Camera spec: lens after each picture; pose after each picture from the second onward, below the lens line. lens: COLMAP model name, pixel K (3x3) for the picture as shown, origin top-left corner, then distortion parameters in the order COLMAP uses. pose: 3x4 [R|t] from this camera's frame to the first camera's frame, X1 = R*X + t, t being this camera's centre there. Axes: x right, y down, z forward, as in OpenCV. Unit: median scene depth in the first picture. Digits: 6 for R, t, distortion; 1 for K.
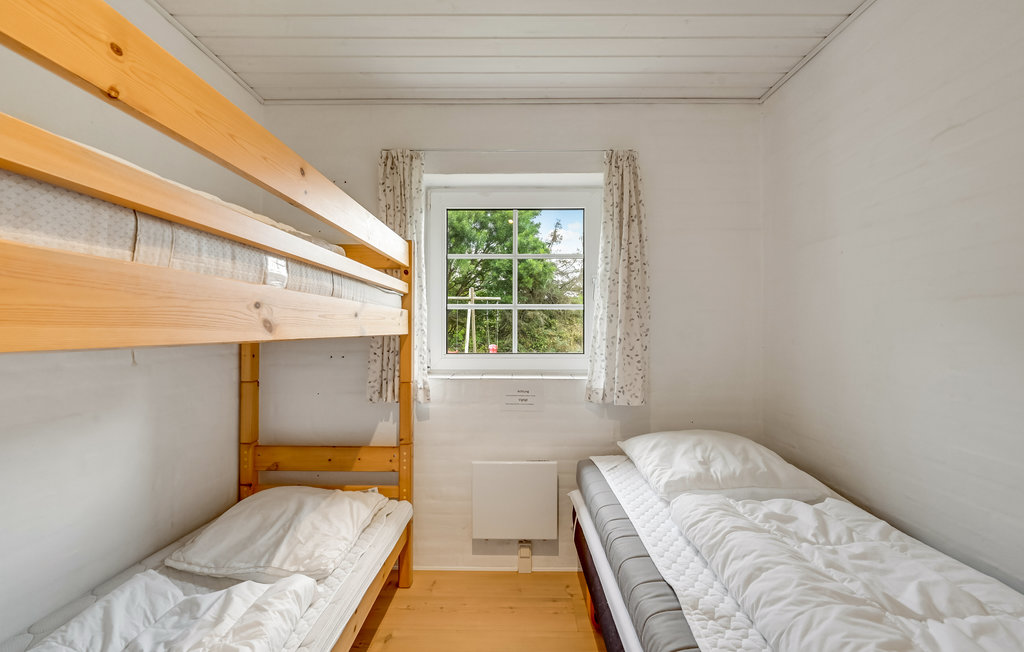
lens RADIAL K [[463.4, 0, 515.6], [0, 463.4, 337.9], [0, 0, 1]] dist [0.000757, 0.000002]
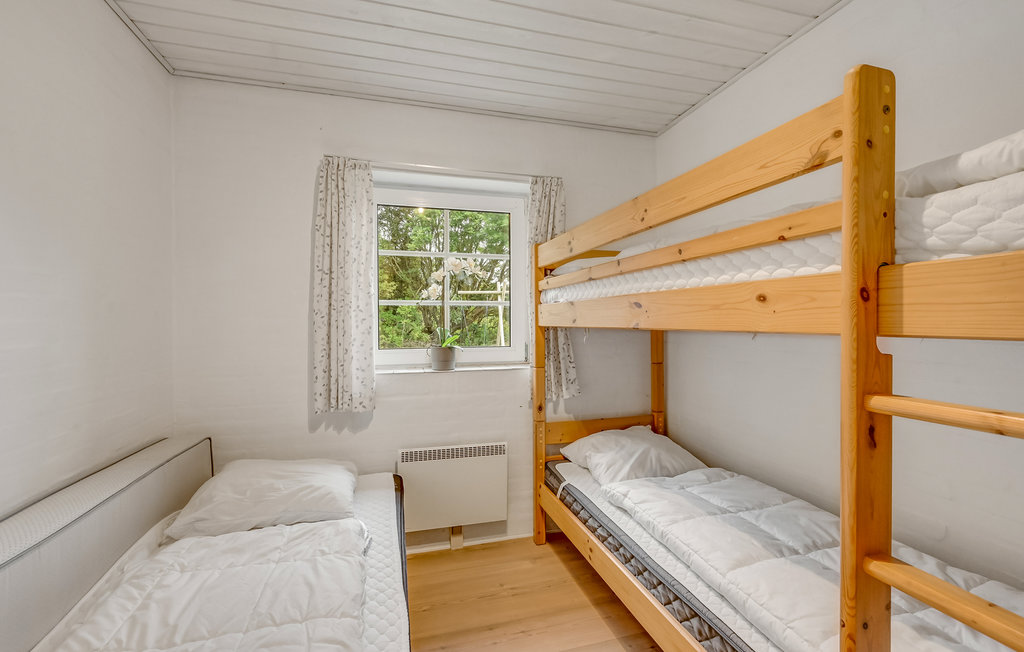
lens RADIAL K [[444.4, 0, 512.0], [0, 444.4, 326.0], [0, 0, 1]] dist [-0.000001, -0.000083]
pose [[0.966669, 0.006821, 0.255937, -0.120569], [-0.002497, 0.999849, -0.017219, 0.002187], [-0.256015, 0.016006, 0.966540, -0.003442]]
